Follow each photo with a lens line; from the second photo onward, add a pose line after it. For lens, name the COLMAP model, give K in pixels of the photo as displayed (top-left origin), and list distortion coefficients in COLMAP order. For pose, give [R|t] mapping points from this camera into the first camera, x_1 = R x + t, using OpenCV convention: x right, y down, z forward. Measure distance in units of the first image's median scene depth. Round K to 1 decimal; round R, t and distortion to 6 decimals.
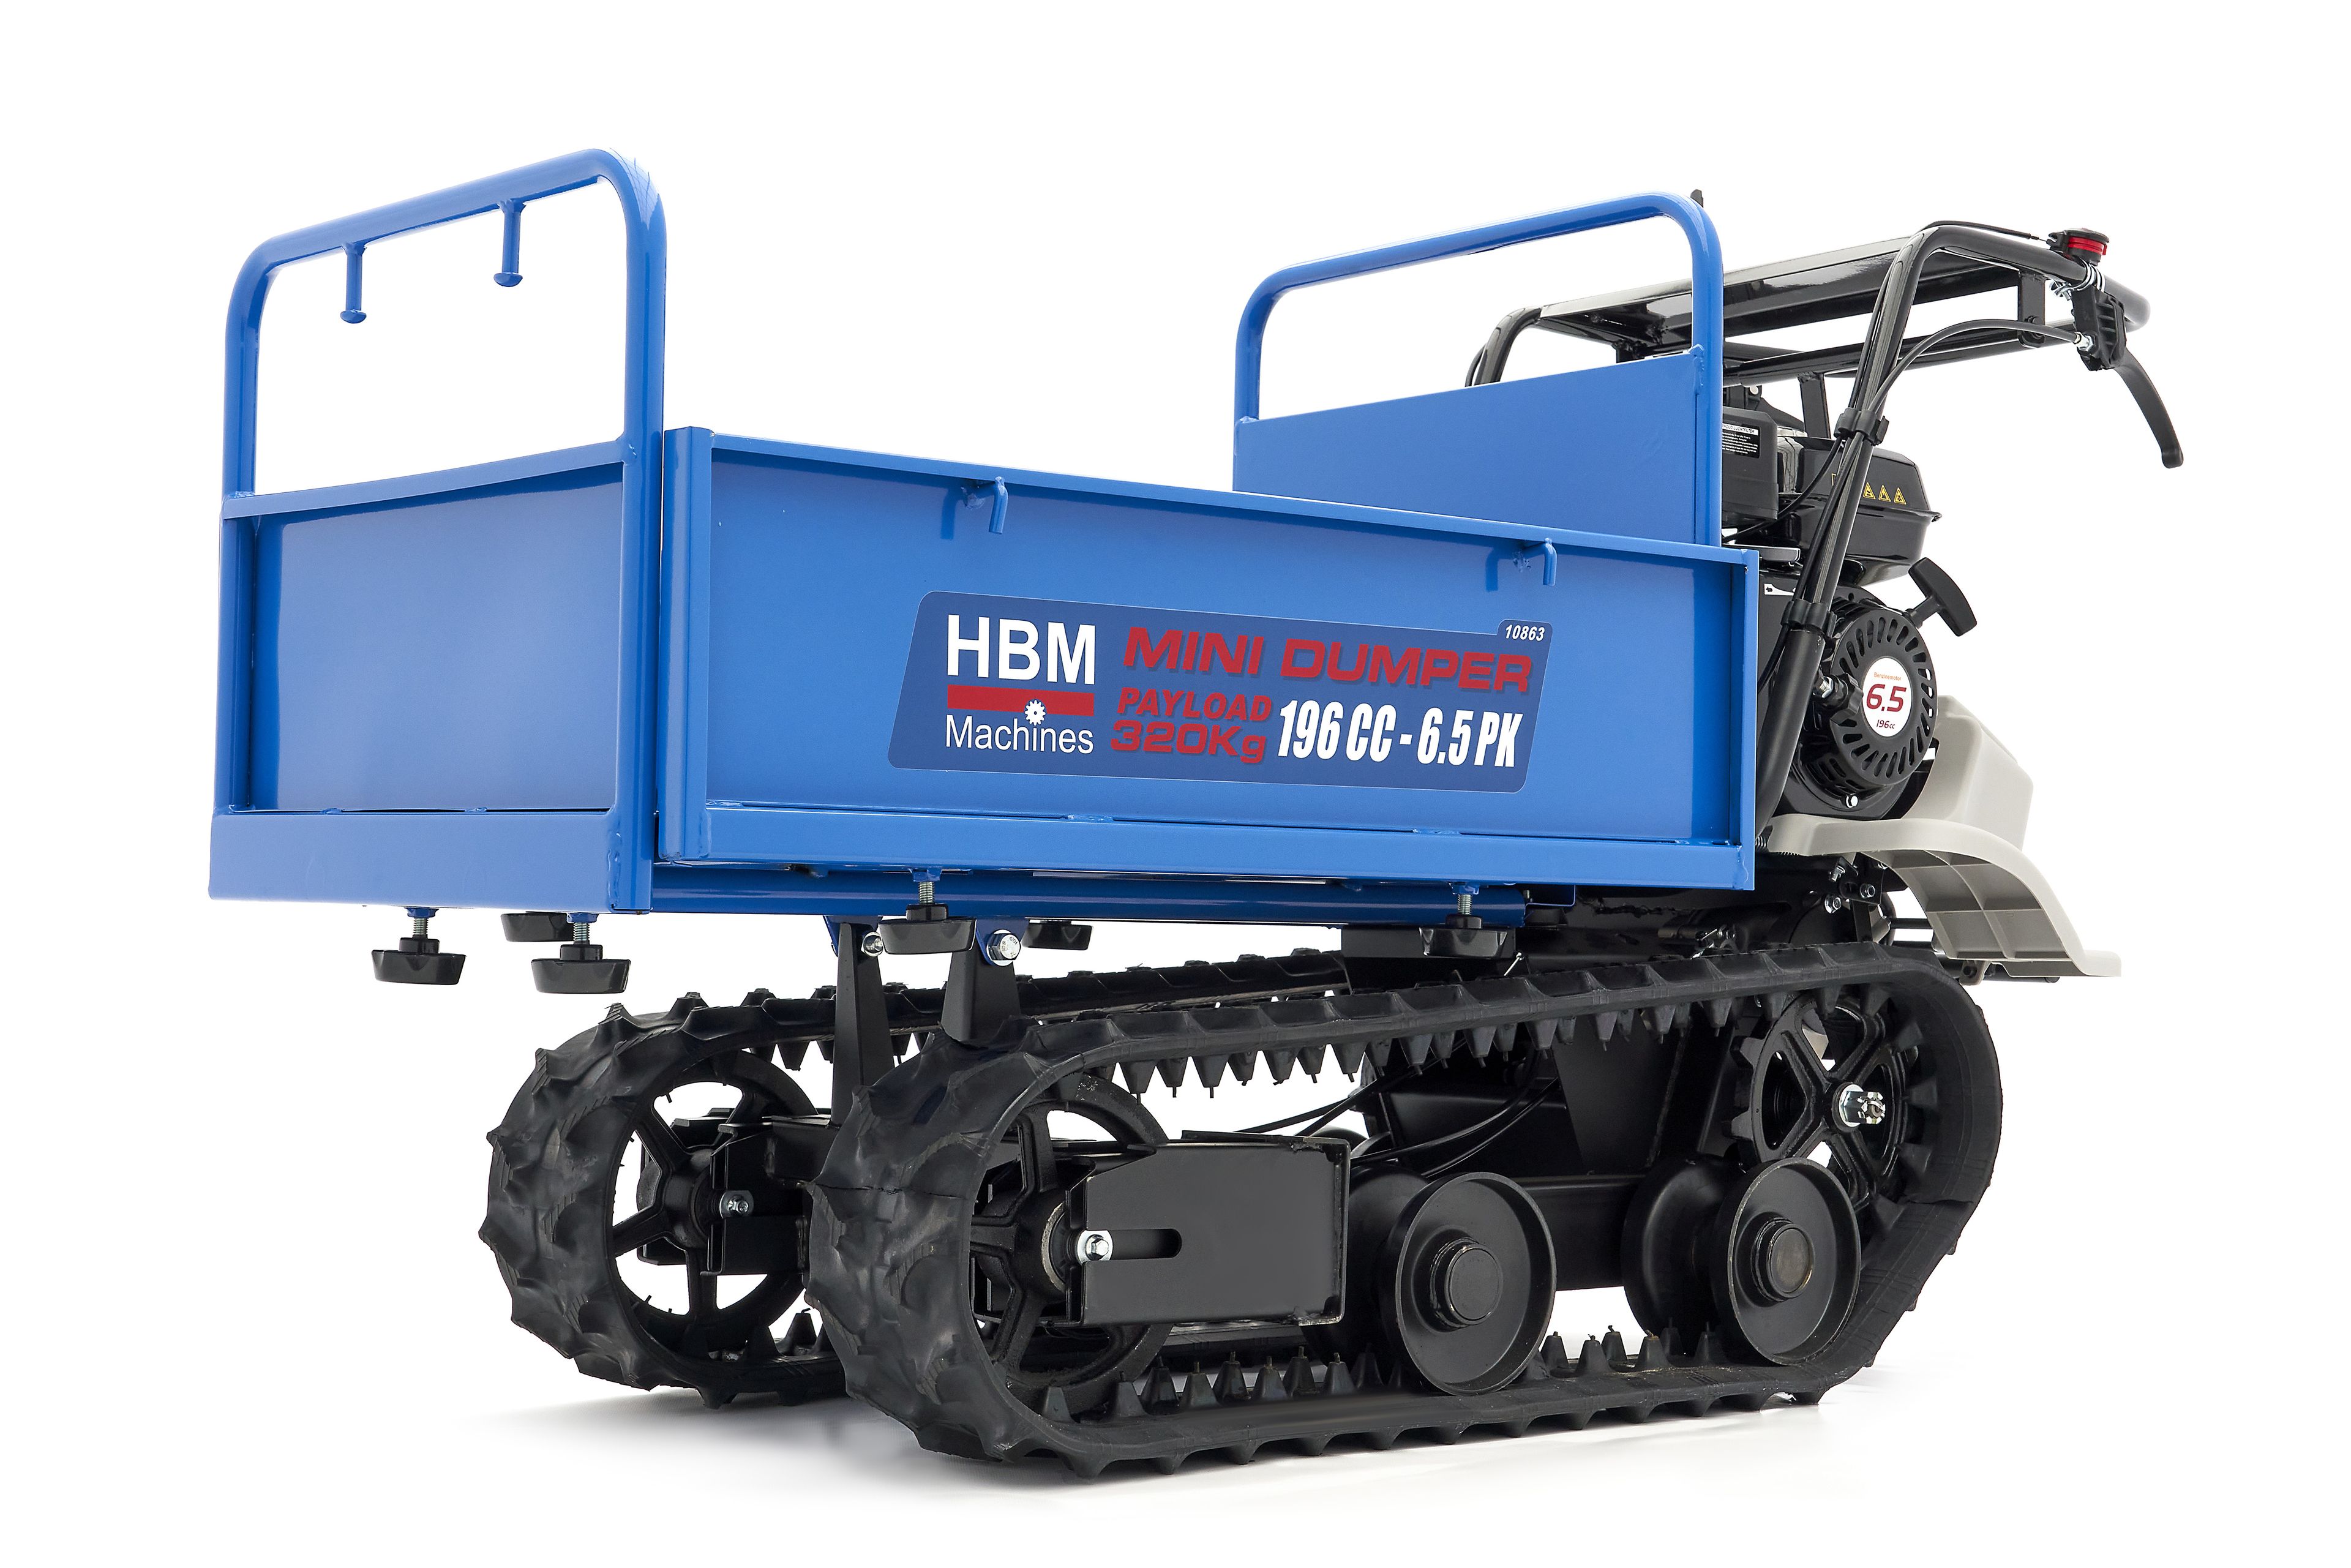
lens RADIAL K [[3668.9, 0, 1200.6], [0, 3668.9, 783.5], [0, 0, 1]] dist [-0.048918, 0.000000]
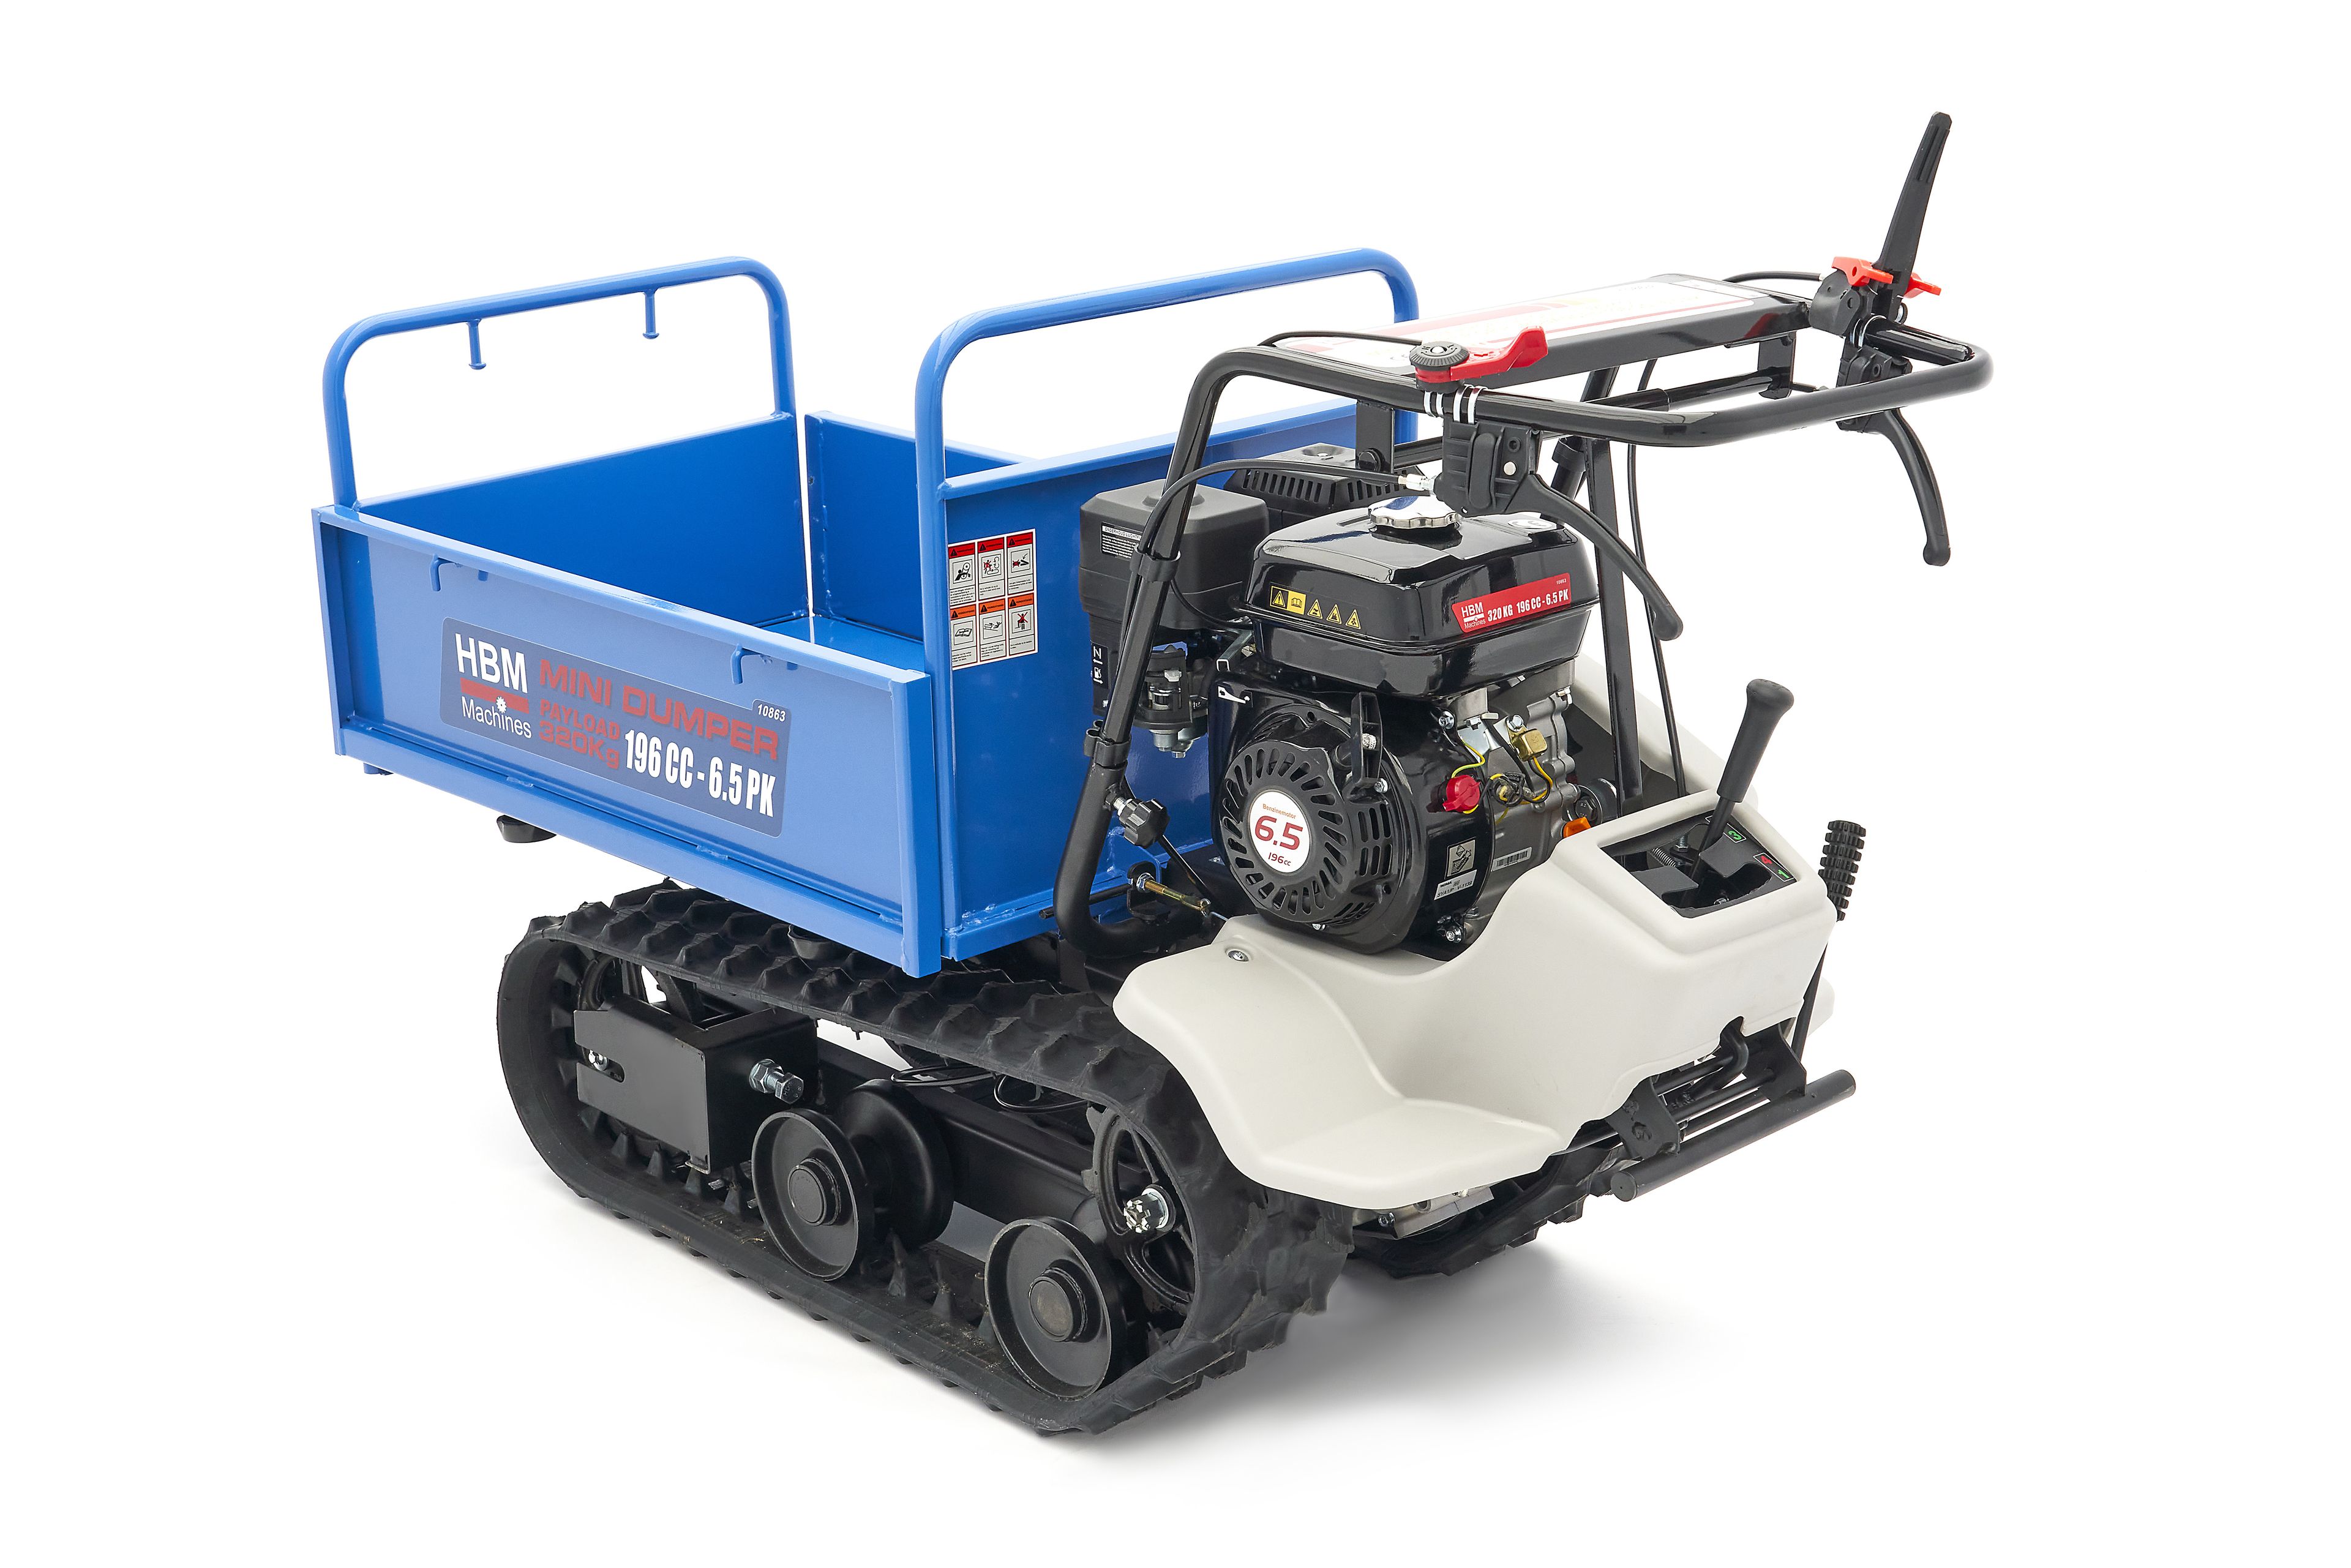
lens RADIAL K [[3544.8, 0, 1169.5], [0, 3544.8, 784.8], [0, 0, 1]] dist [-0.000003, 0.000000]
pose [[0.059825, 0.282431, -0.957420, 1.242329], [0.061122, 0.956302, 0.285920, -0.350368], [0.996336, -0.075625, 0.039948, 1.103081]]
